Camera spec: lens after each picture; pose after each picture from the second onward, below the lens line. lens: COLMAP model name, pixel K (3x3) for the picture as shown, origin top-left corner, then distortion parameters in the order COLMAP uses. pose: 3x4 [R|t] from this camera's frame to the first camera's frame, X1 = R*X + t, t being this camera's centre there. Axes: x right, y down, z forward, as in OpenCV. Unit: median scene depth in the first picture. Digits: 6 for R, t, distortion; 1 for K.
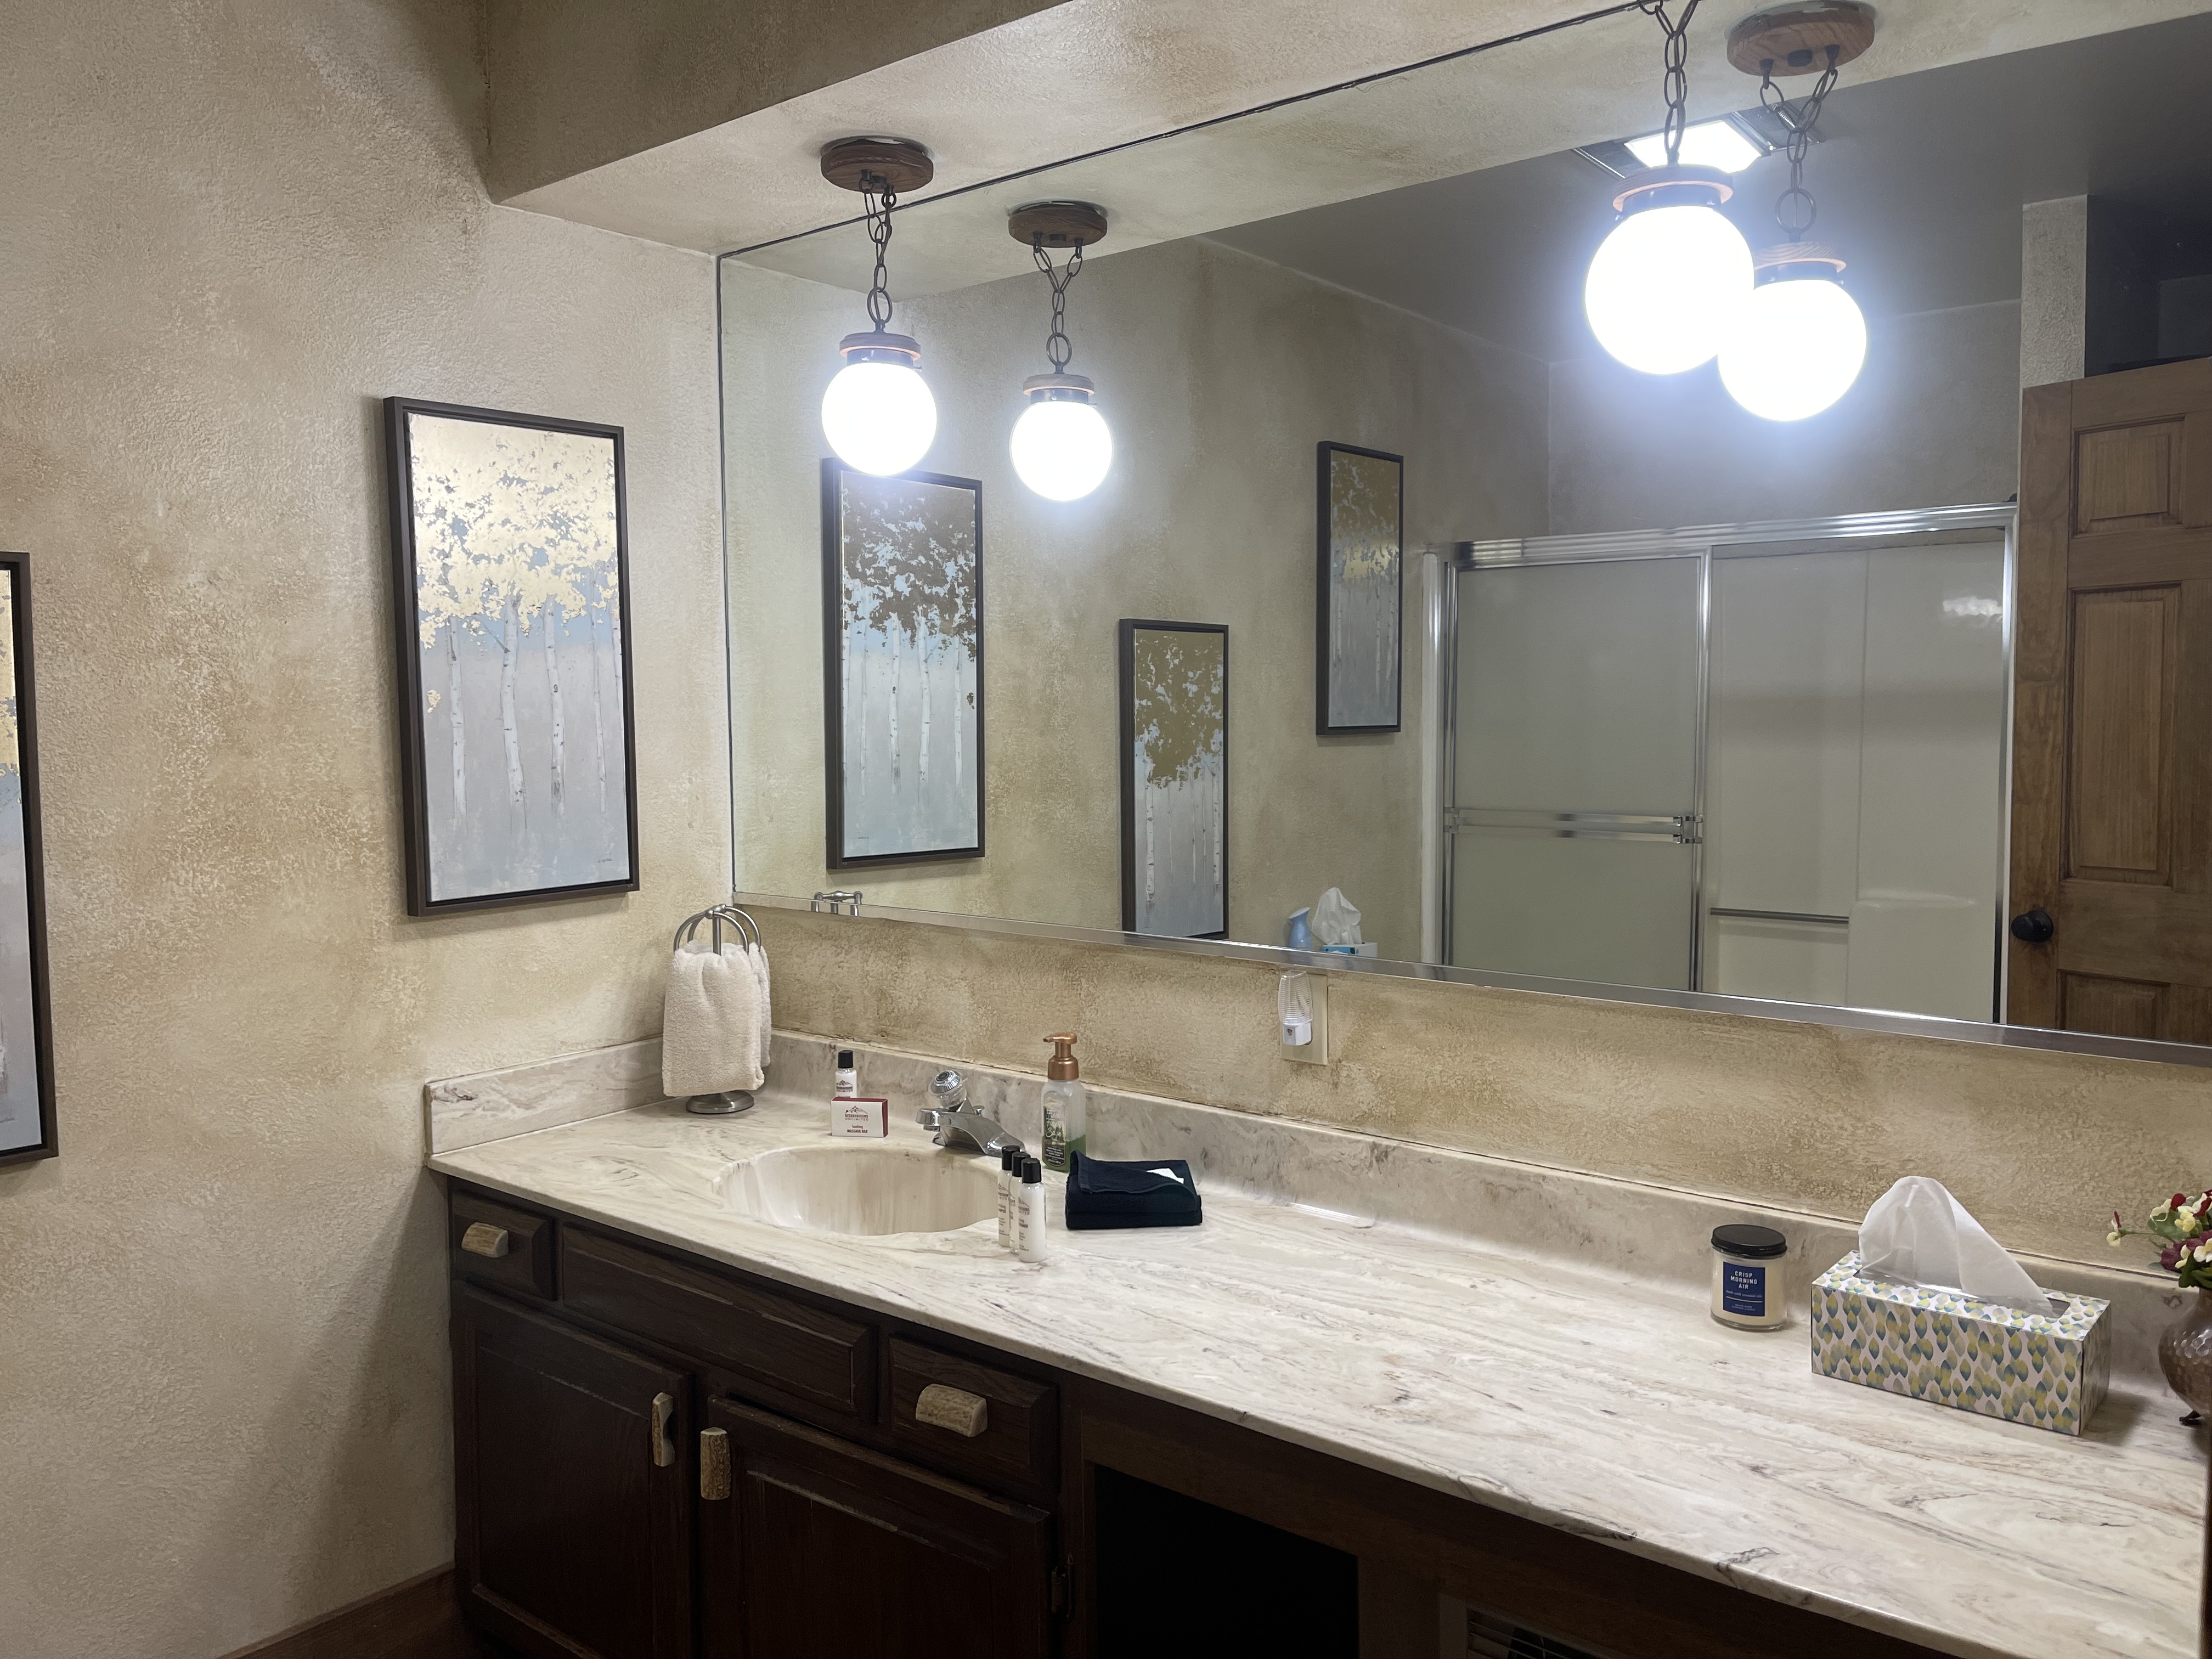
lens RADIAL K [[1682.7, 0, 1106.0], [0, 1682.7, 829.5], [0, 0, 1]] dist [0.067960, -0.079012]
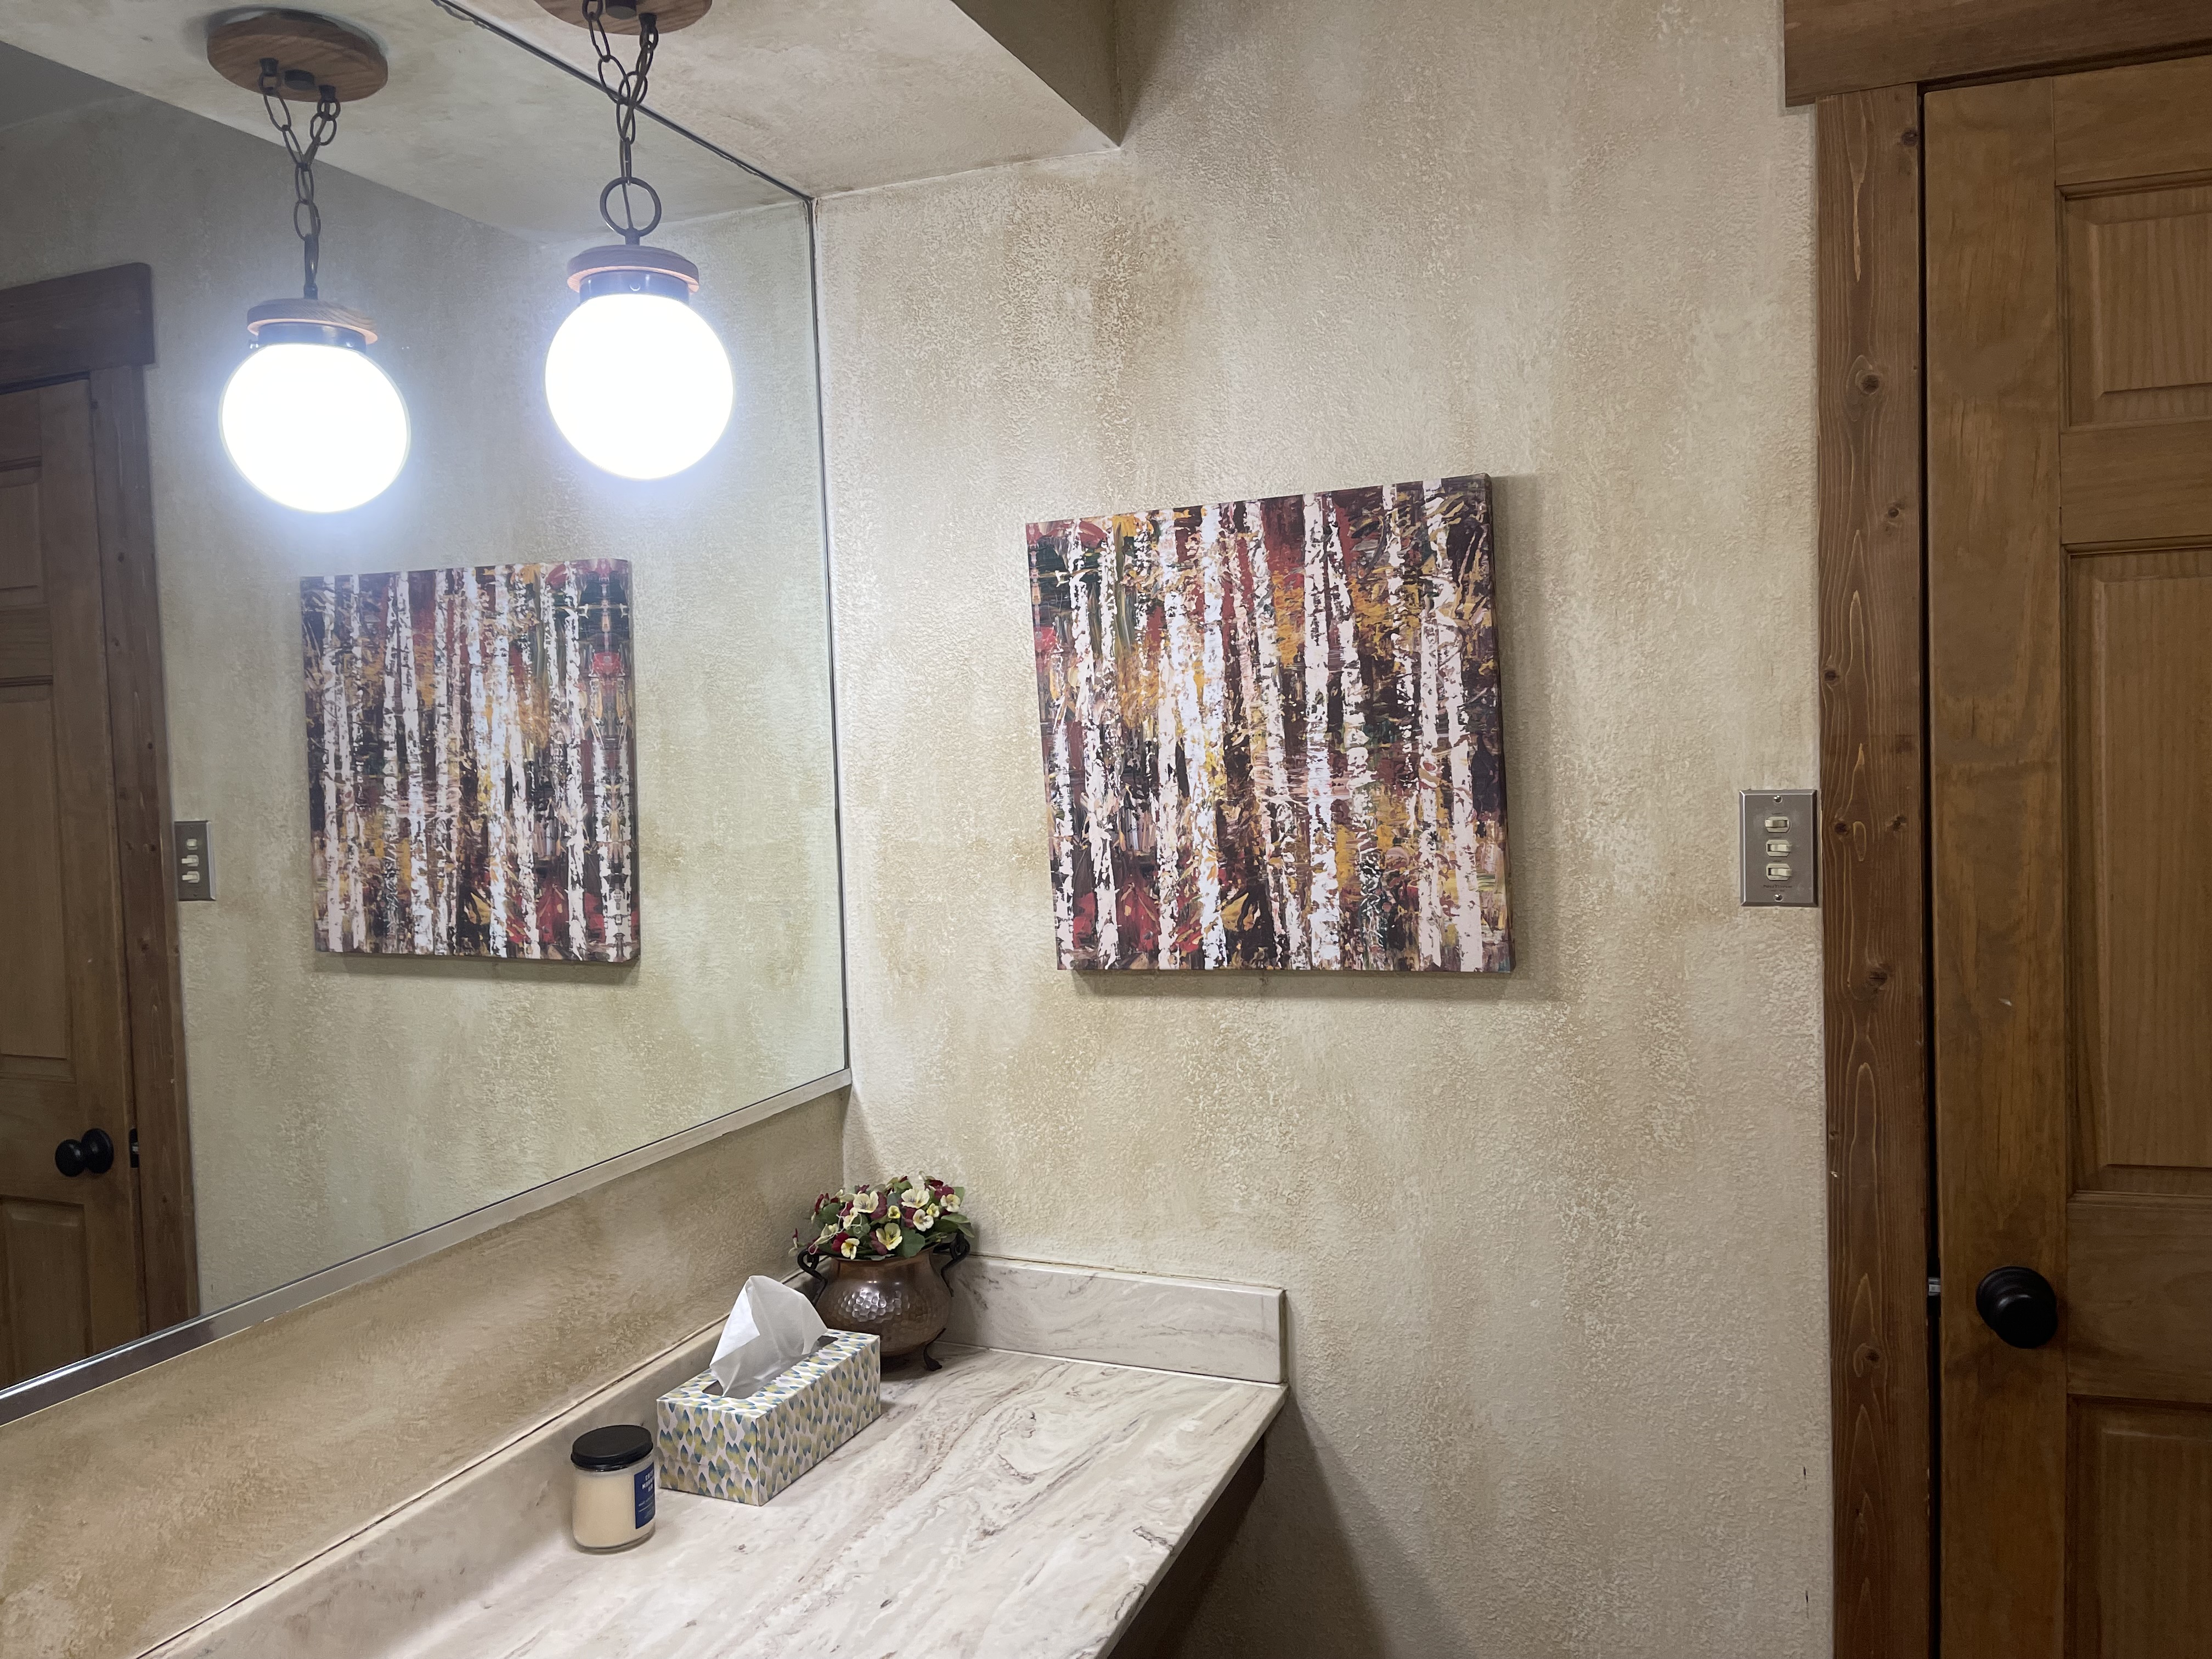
lens RADIAL K [[1682.7, 0, 1106.0], [0, 1682.7, 829.5], [0, 0, 1]] dist [0.067960, -0.079012]
pose [[-0.311532, -0.026101, 0.949877, -0.621585], [0.112796, 0.991539, 0.064239, -0.123052], [-0.943517, 0.127155, -0.305952, 1.137644]]
